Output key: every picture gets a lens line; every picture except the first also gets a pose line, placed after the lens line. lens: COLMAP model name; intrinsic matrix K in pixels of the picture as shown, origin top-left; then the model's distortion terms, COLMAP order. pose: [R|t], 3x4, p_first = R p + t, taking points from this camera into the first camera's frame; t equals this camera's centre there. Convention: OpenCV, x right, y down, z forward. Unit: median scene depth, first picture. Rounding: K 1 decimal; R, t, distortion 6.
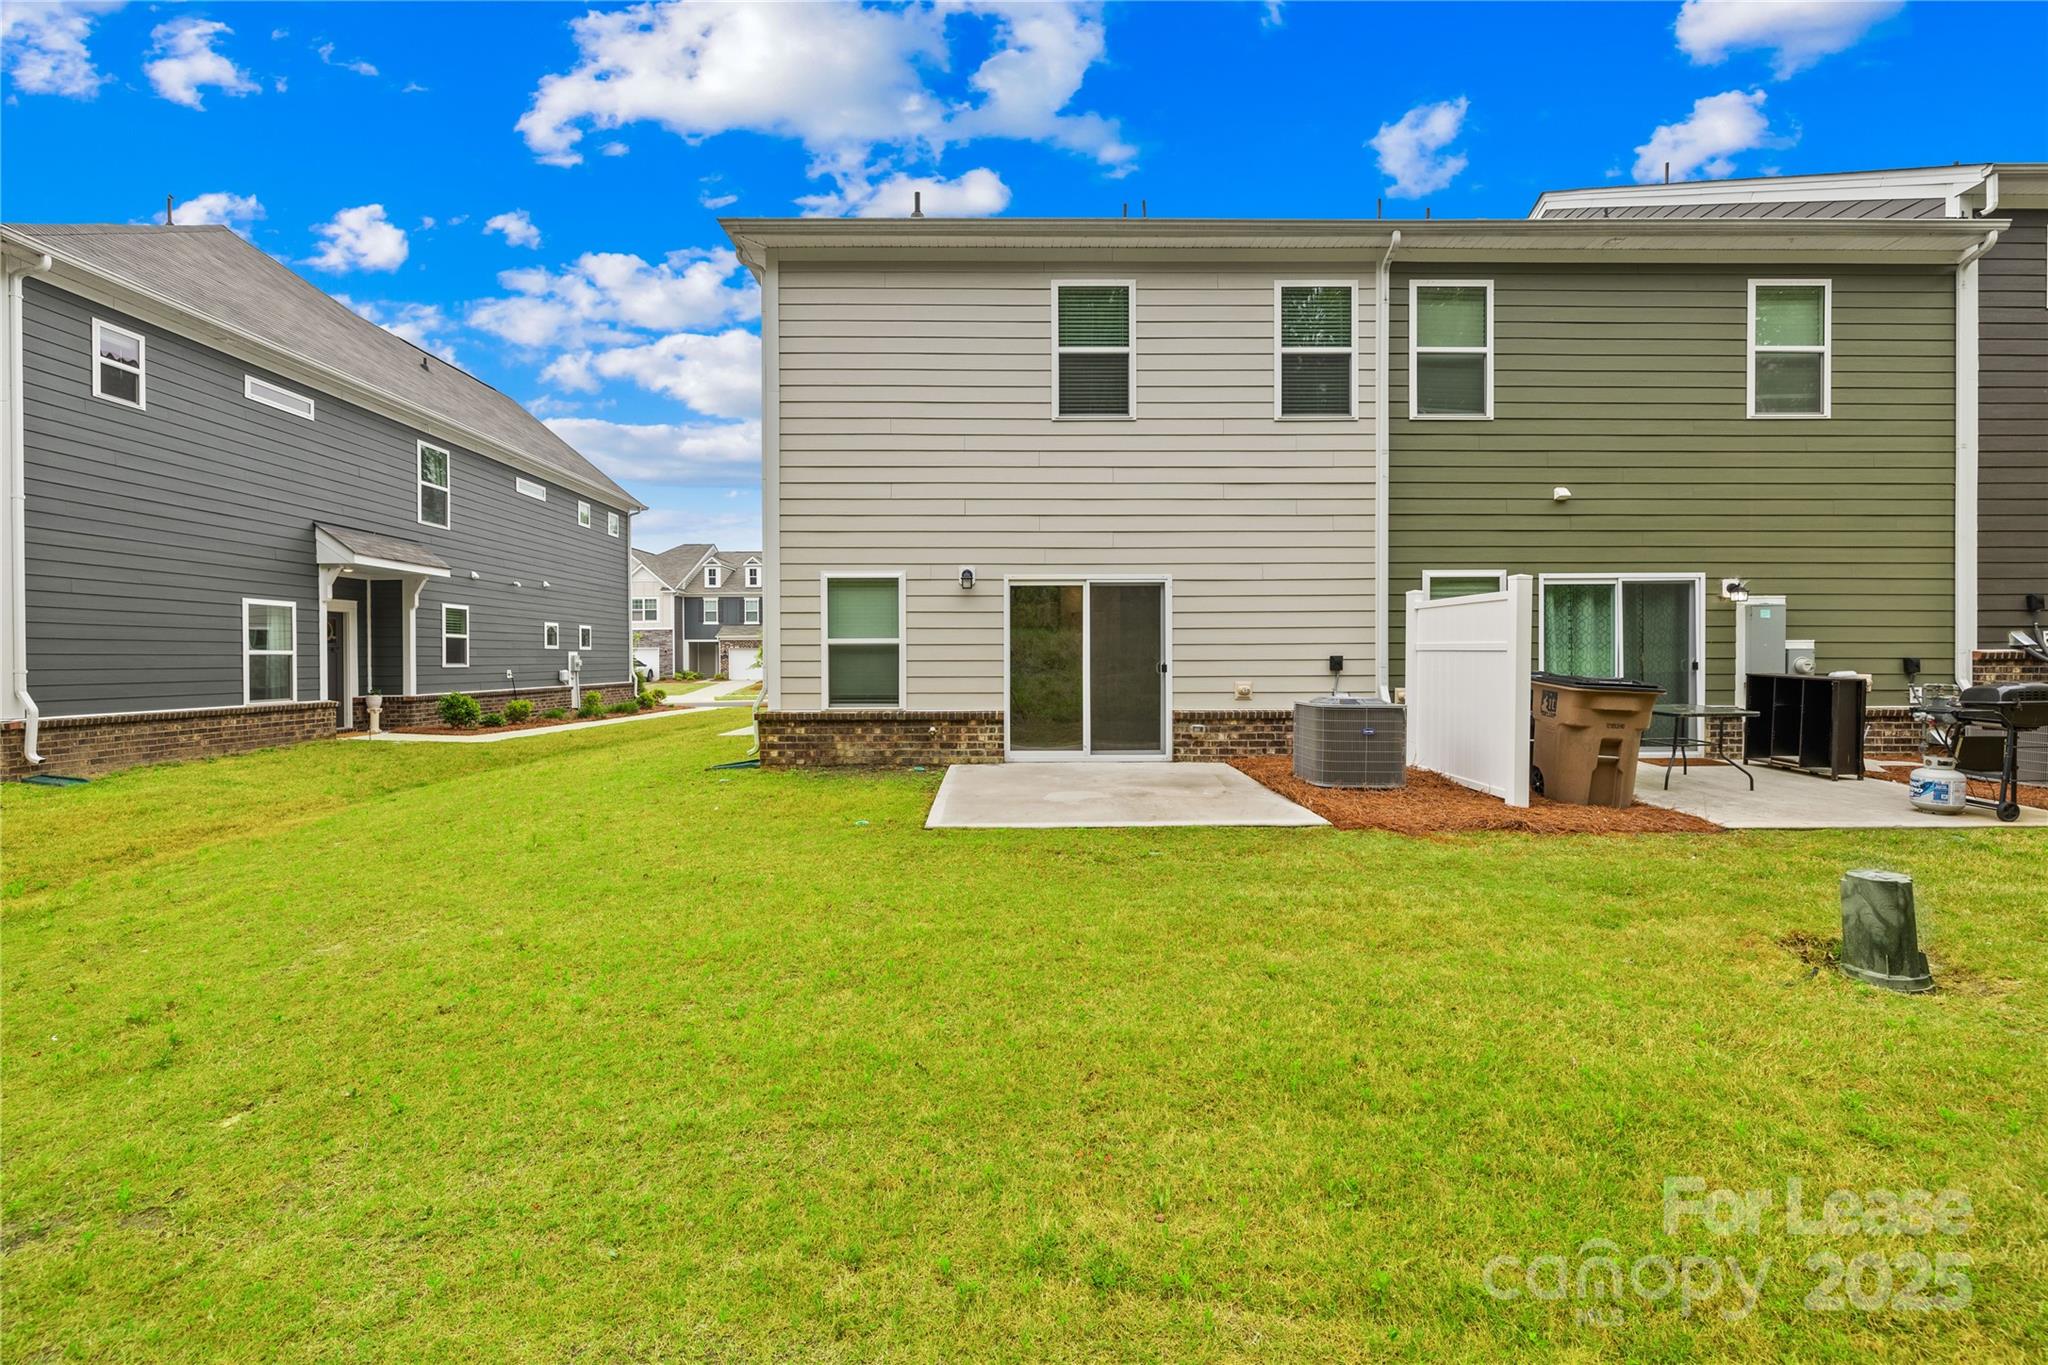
lens RADIAL K [[874.3, 0, 1020.1], [0, 874.3, 673.6], [0, 0, 1]] dist [-0.000782, 0.001480]
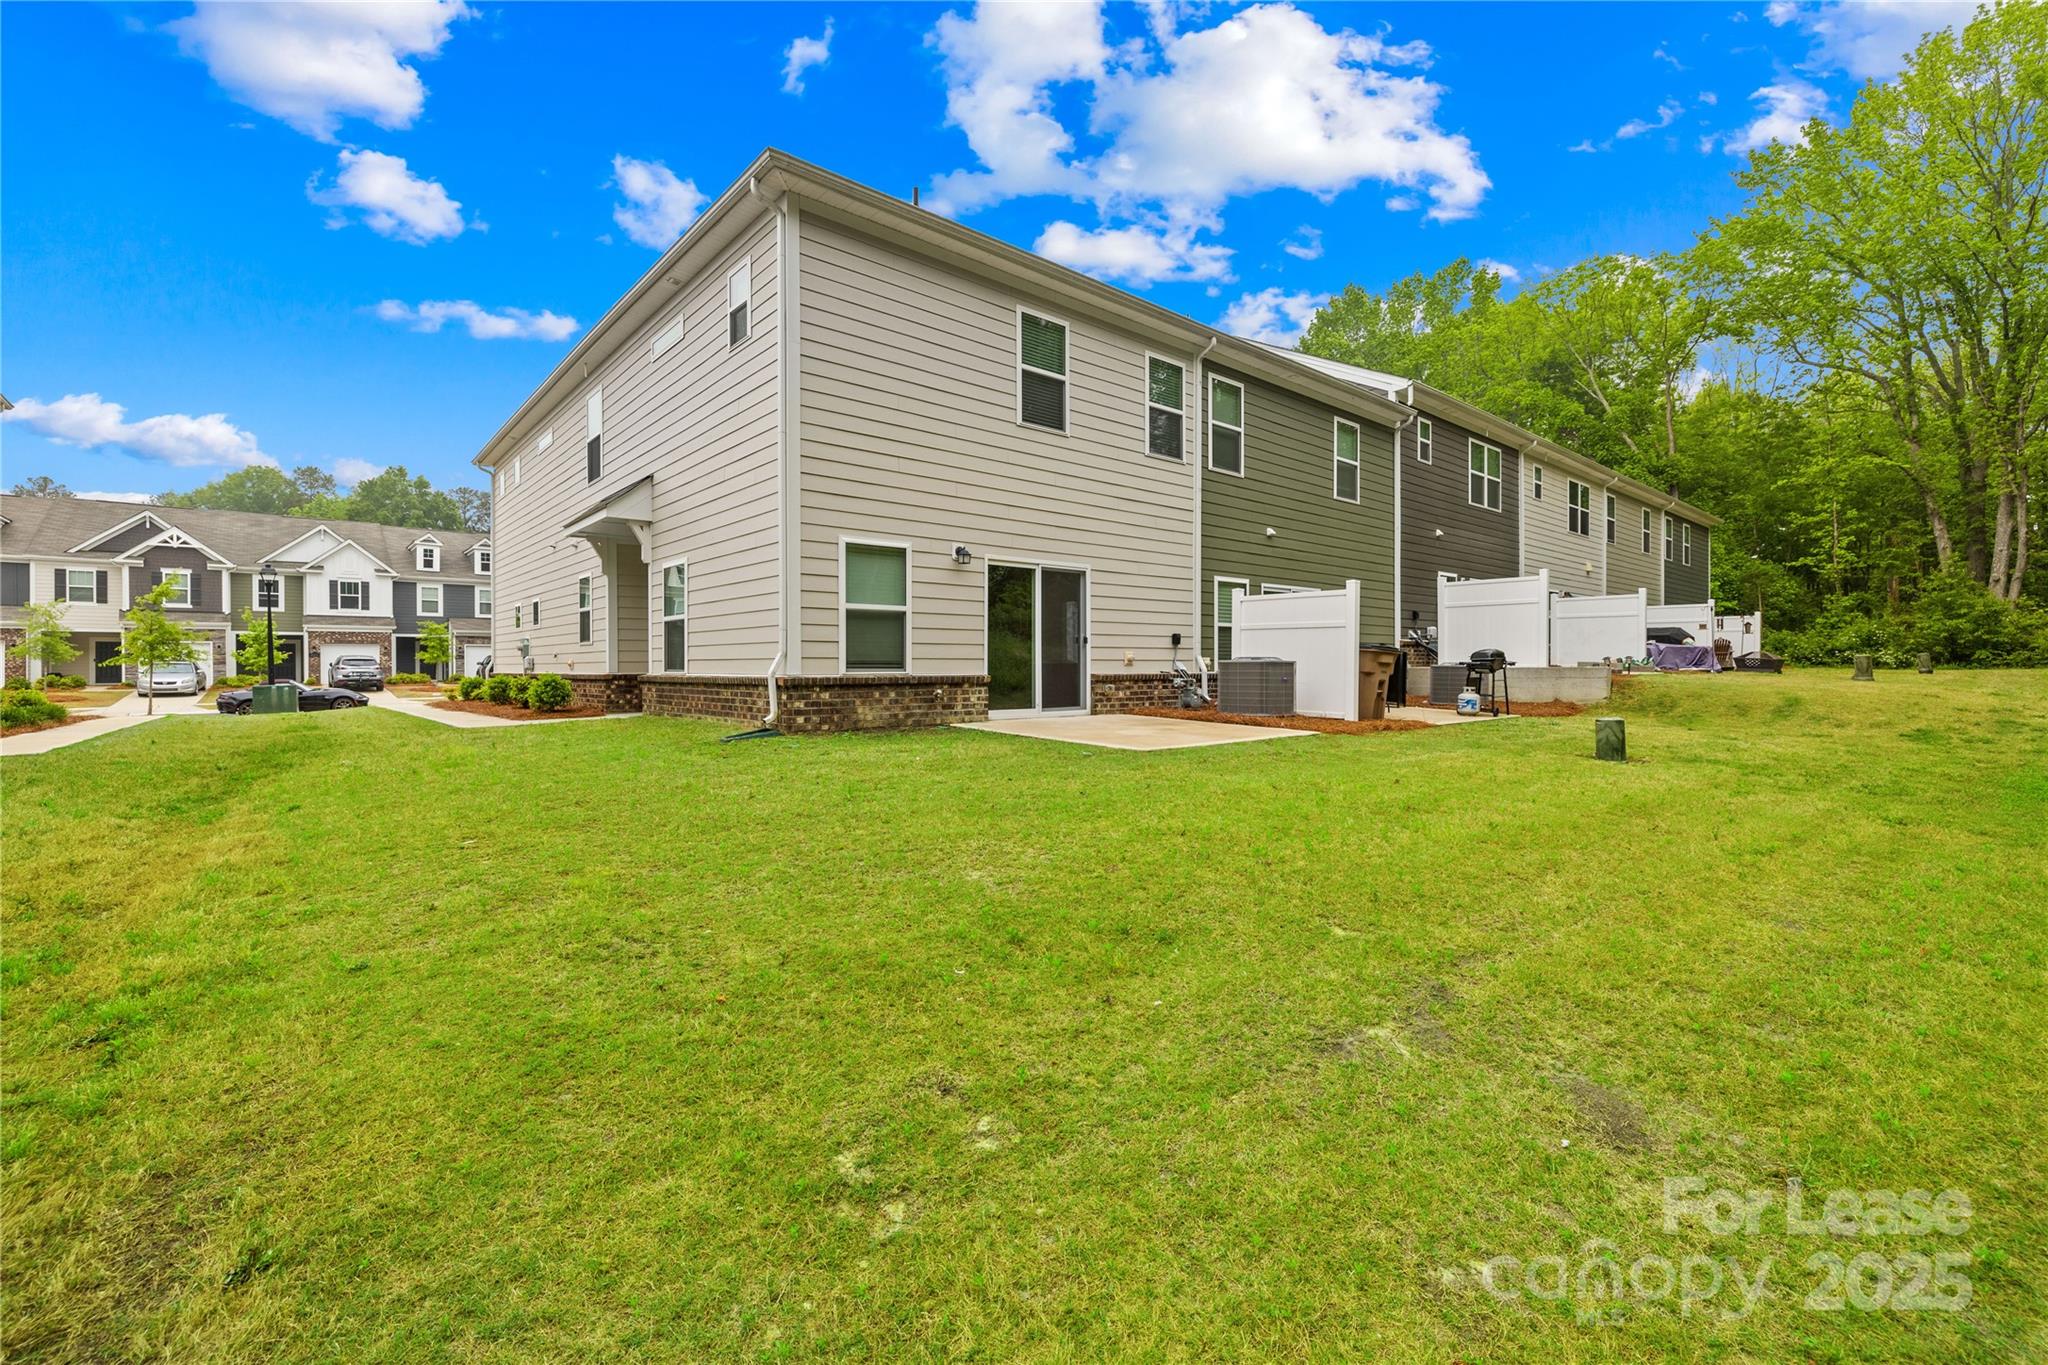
lens RADIAL K [[874.3, 0, 1019.0], [0, 874.3, 681.2], [0, 0, 1]] dist [-0.000782, 0.001480]
pose [[0.764875, -0.008725, 0.644120, -0.715352], [0.008898, 0.999956, 0.002979, 0.047986], [-0.644117, 0.003453, 0.764919, 0.108778]]
